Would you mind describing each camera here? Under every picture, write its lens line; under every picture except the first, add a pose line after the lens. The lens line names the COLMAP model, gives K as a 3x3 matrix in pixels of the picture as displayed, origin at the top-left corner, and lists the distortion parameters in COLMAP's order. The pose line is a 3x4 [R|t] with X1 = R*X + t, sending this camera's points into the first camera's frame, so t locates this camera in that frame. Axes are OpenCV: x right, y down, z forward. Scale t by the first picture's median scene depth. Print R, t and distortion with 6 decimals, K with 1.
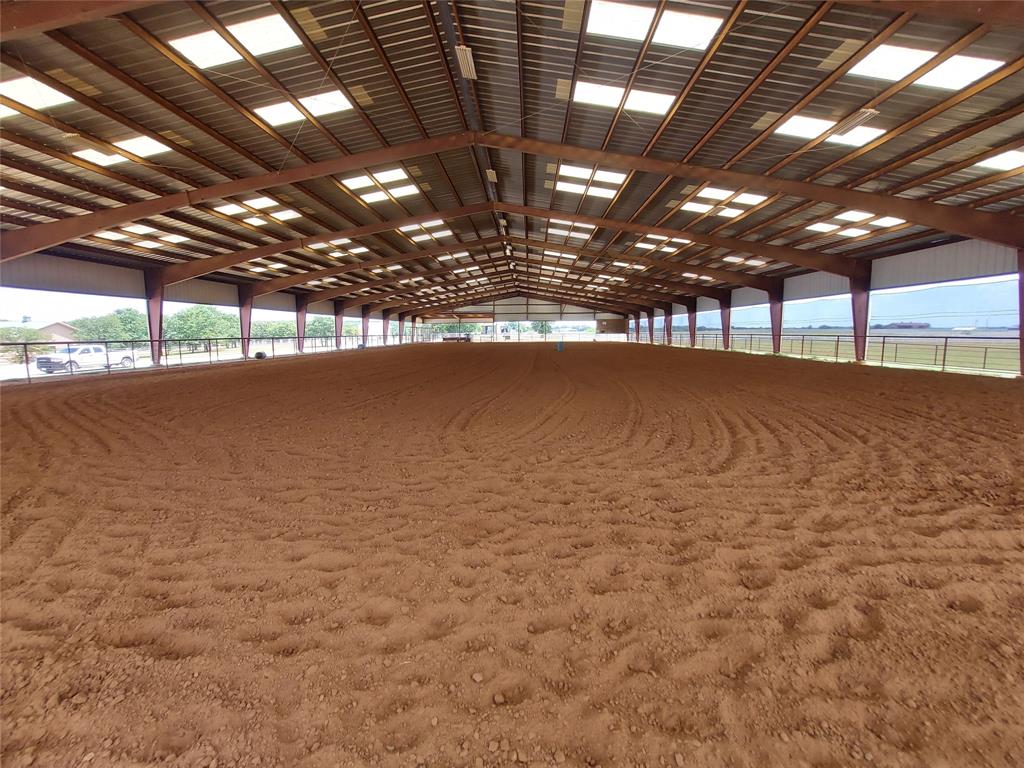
lens RADIAL K [[407.1, 0, 515.5], [0, 407.1, 381.6], [0, 0, 1]] dist [-0.019413, 0.000888]
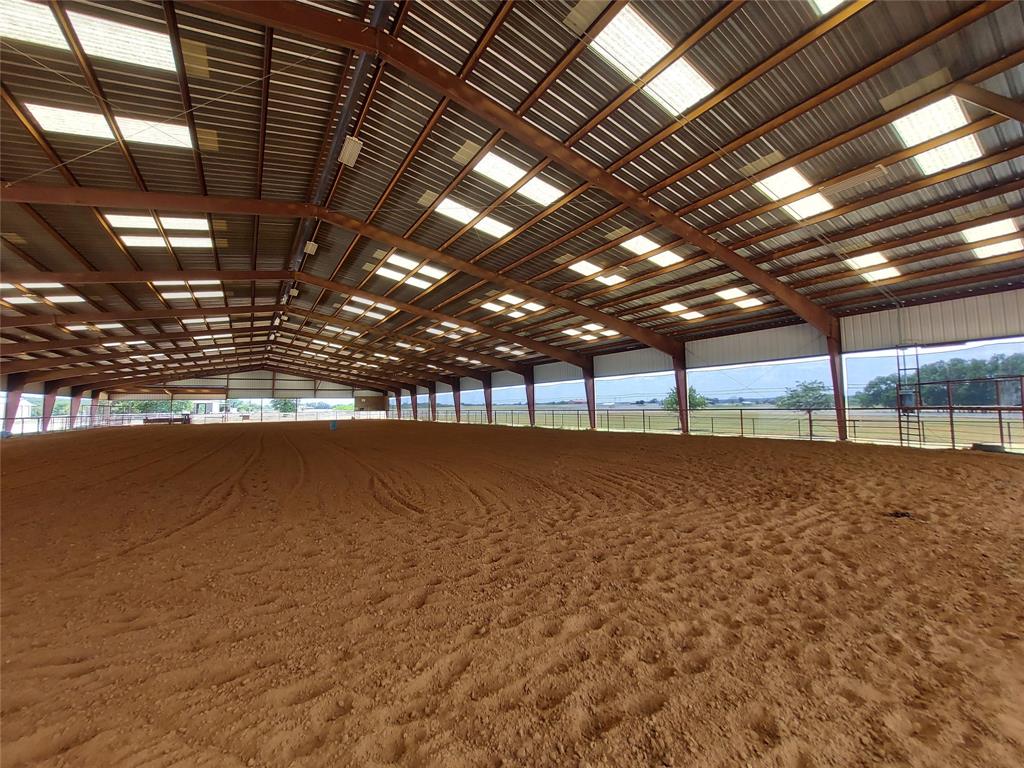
lens RADIAL K [[407.1, 0, 515.5], [0, 407.1, 381.6], [0, 0, 1]] dist [-0.019413, 0.000888]
pose [[0.815717, 0.027080, 0.577817, -0.143099], [0.081640, 0.983515, -0.161346, -0.004366], [-0.572661, 0.178785, 0.800060, 0.014099]]
